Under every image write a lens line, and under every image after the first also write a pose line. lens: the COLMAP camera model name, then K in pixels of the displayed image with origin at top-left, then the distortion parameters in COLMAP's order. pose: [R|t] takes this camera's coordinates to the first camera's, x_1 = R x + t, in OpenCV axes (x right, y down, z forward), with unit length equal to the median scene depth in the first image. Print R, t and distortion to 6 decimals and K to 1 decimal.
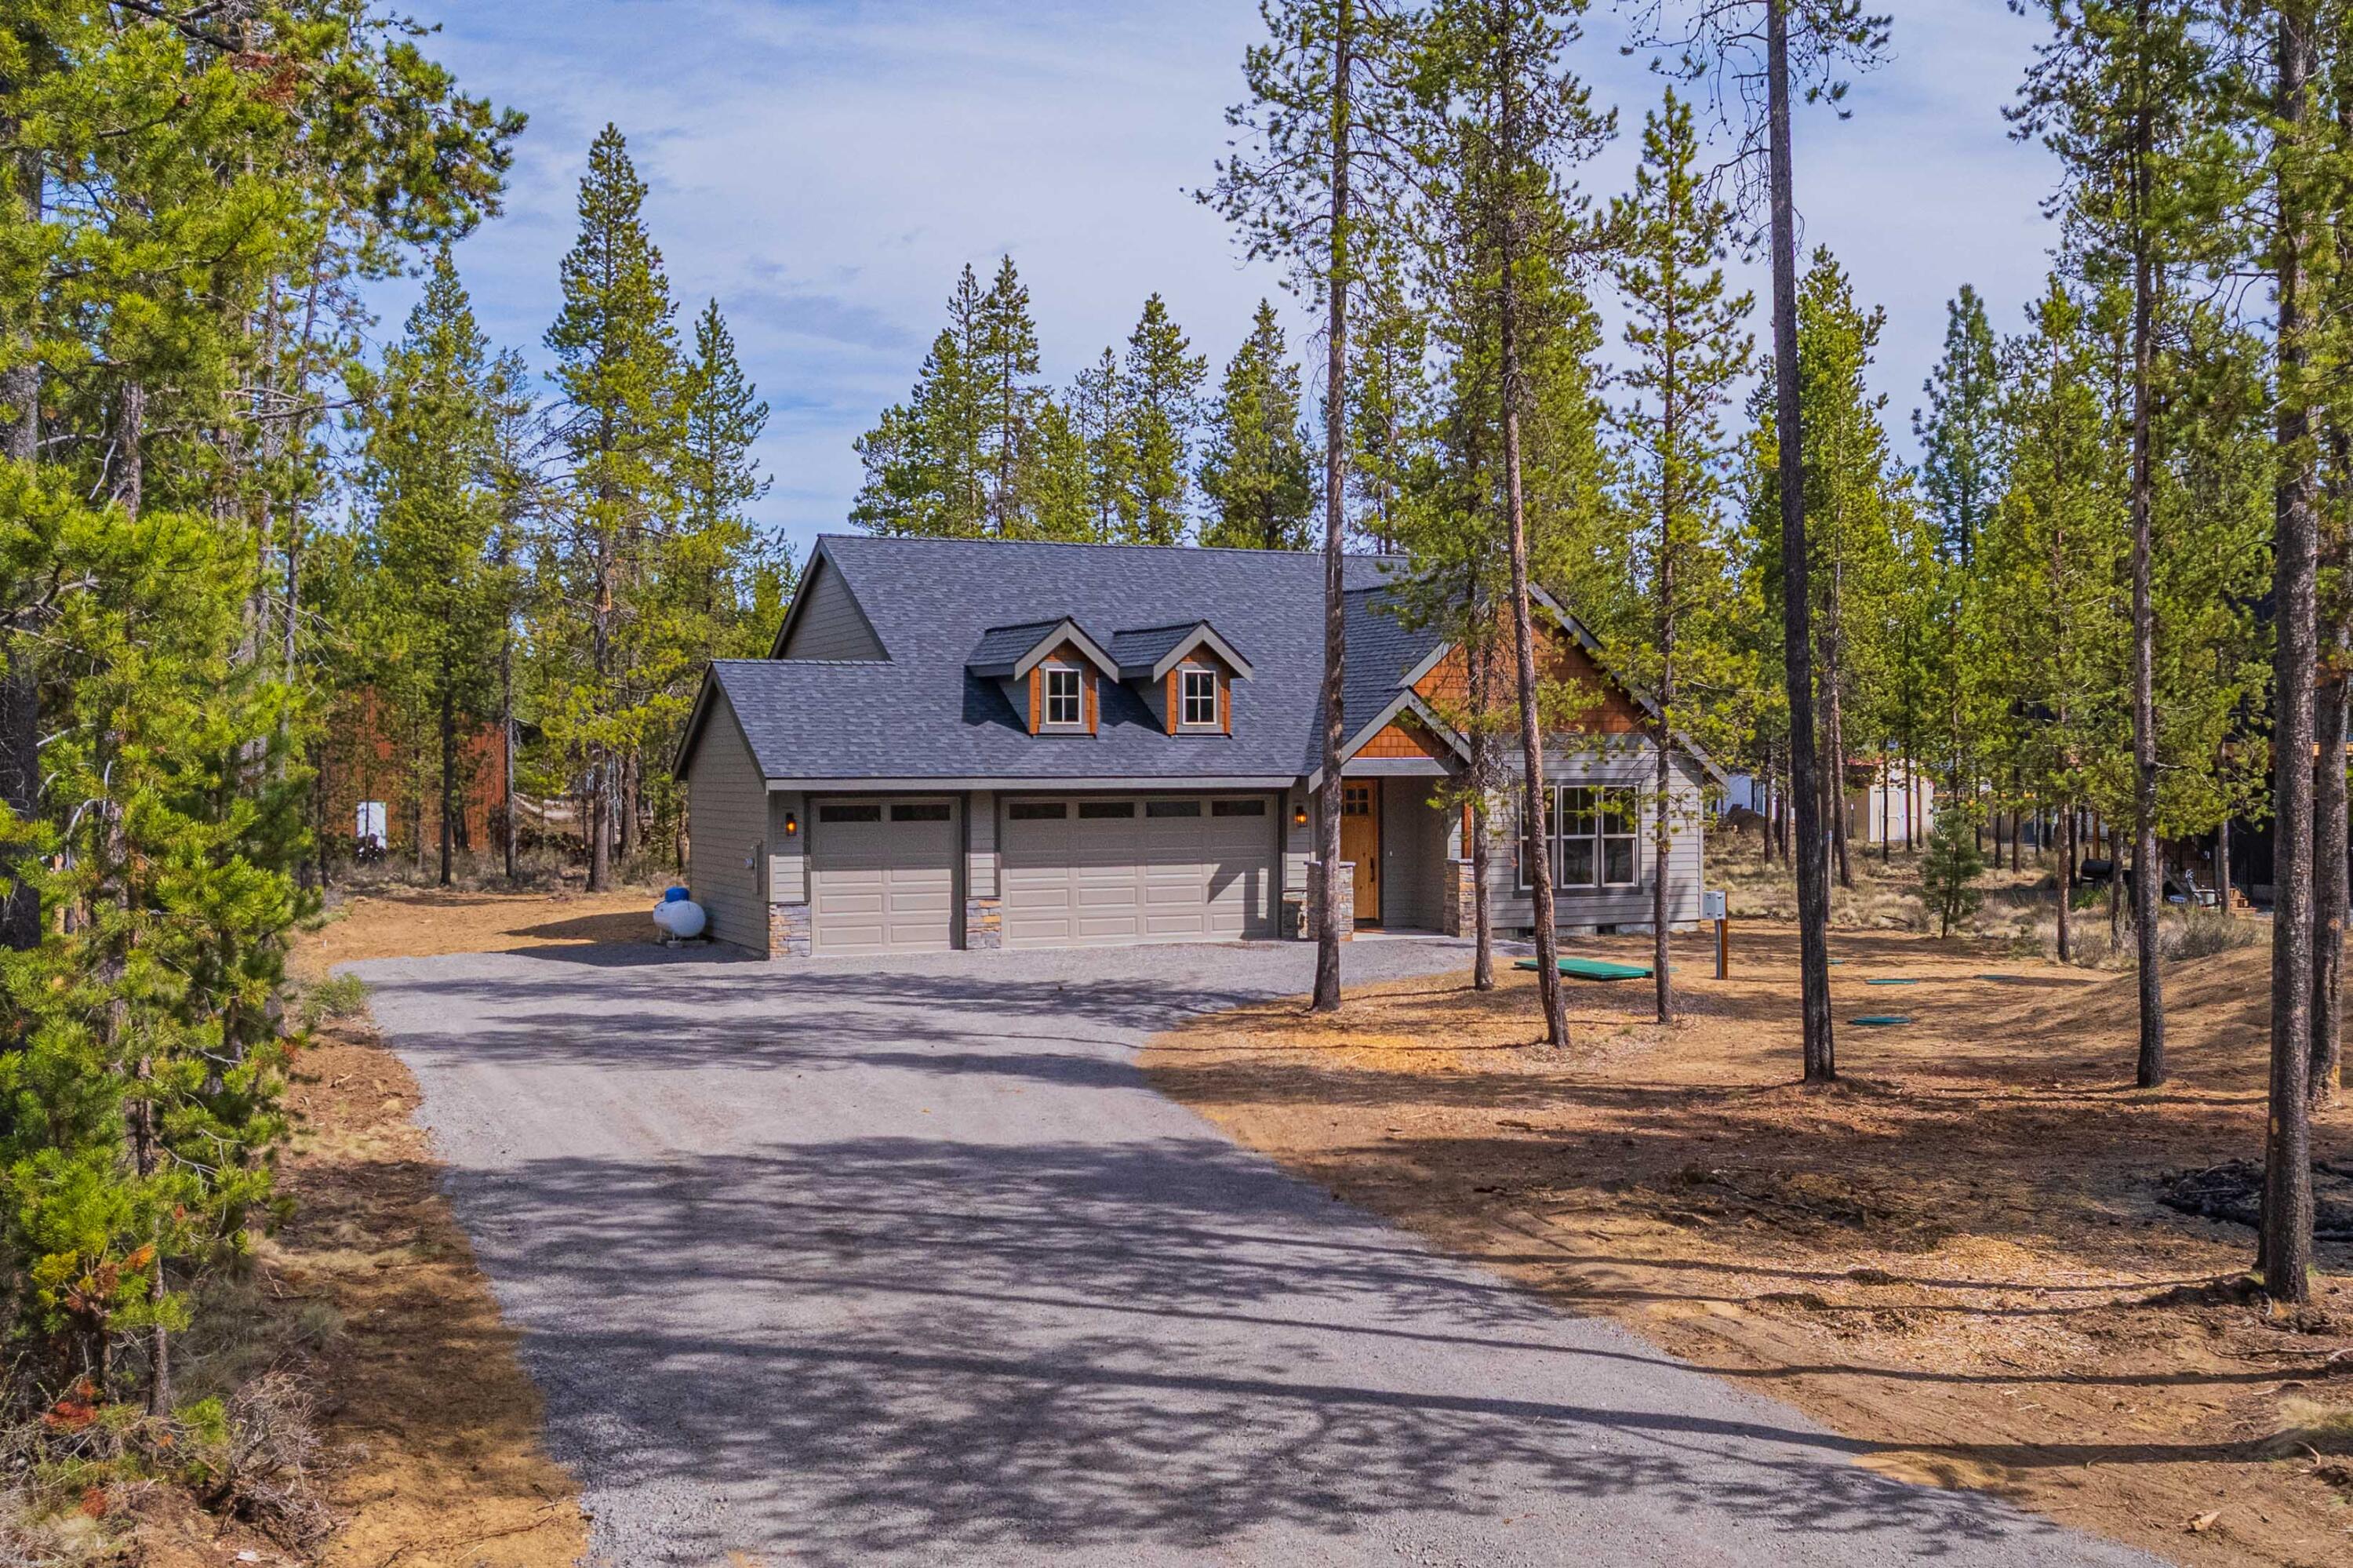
lens RADIAL K [[2440.1, 0, 1176.5], [0, 2440.1, 784.0], [0, 0, 1]] dist [-0.006841, -0.001437]
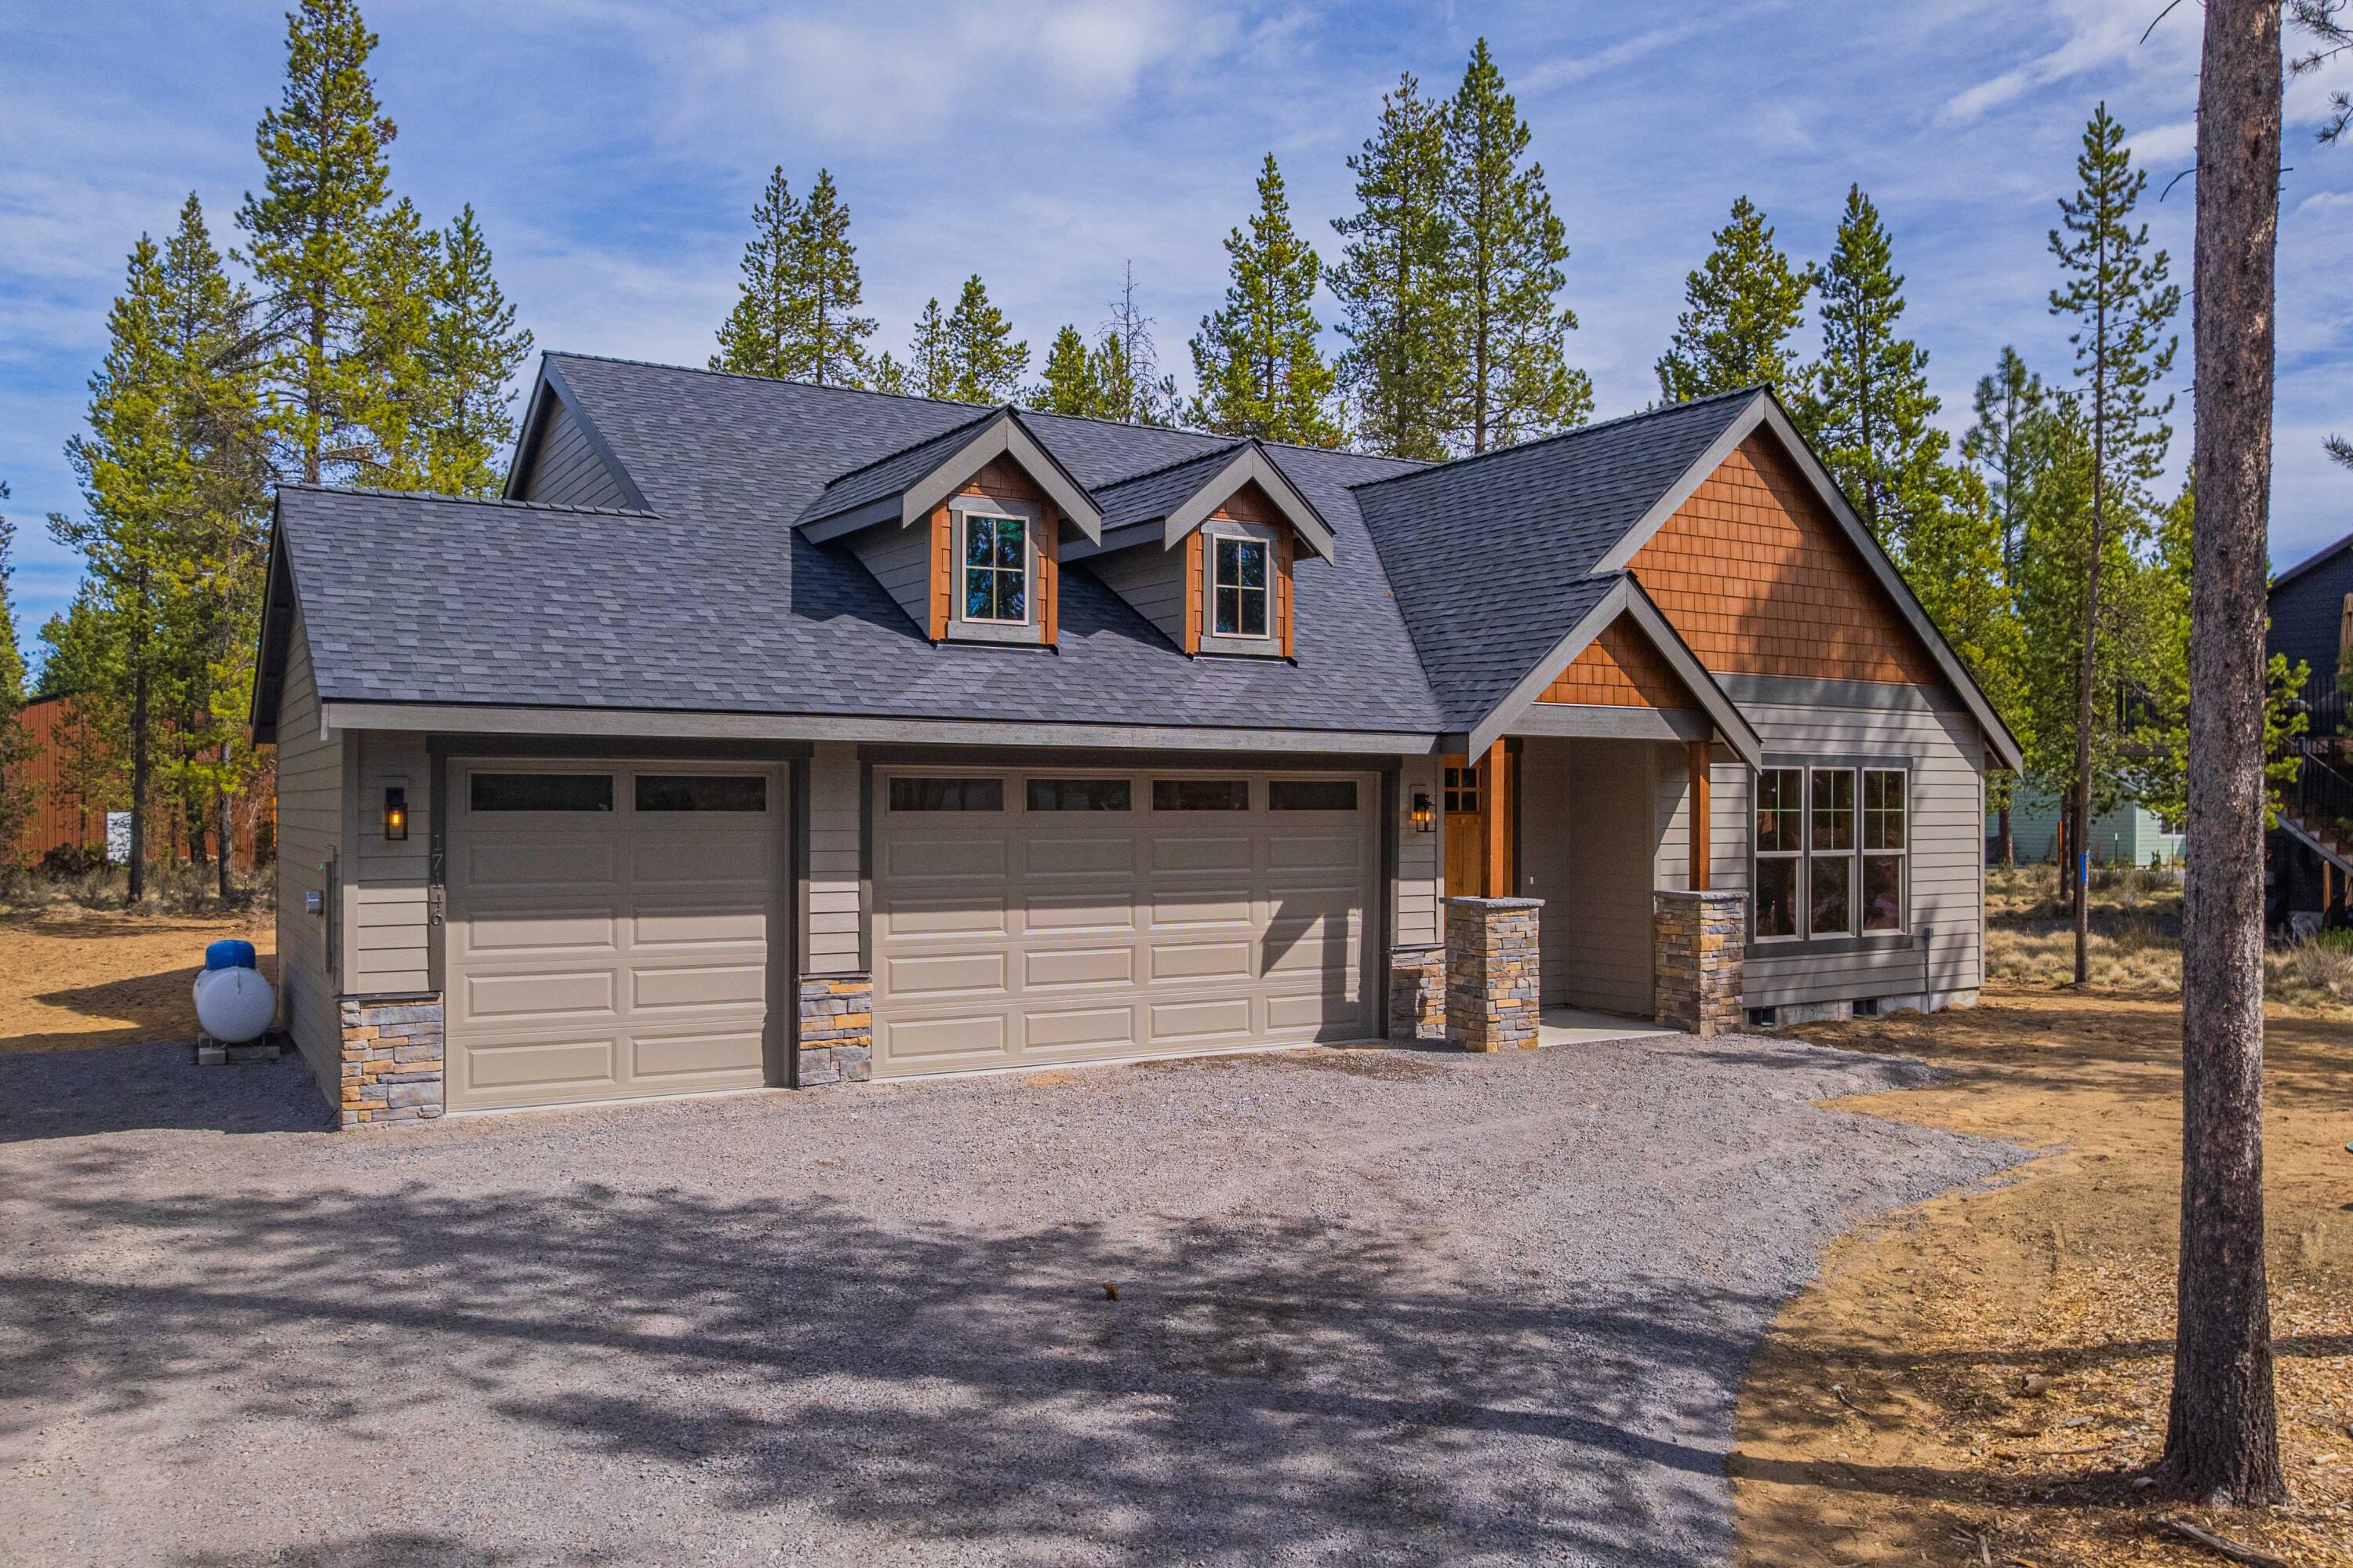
lens RADIAL K [[1757.1, 0, 1112.9], [0, 1757.1, 786.7], [0, 0, 1]] dist [-0.042607, -0.002525]
pose [[0.993087, 0.008955, 0.117039, -0.062825], [-0.006808, 0.999801, -0.018728, 0.015358], [-0.117183, 0.017801, 0.992951, 0.625620]]
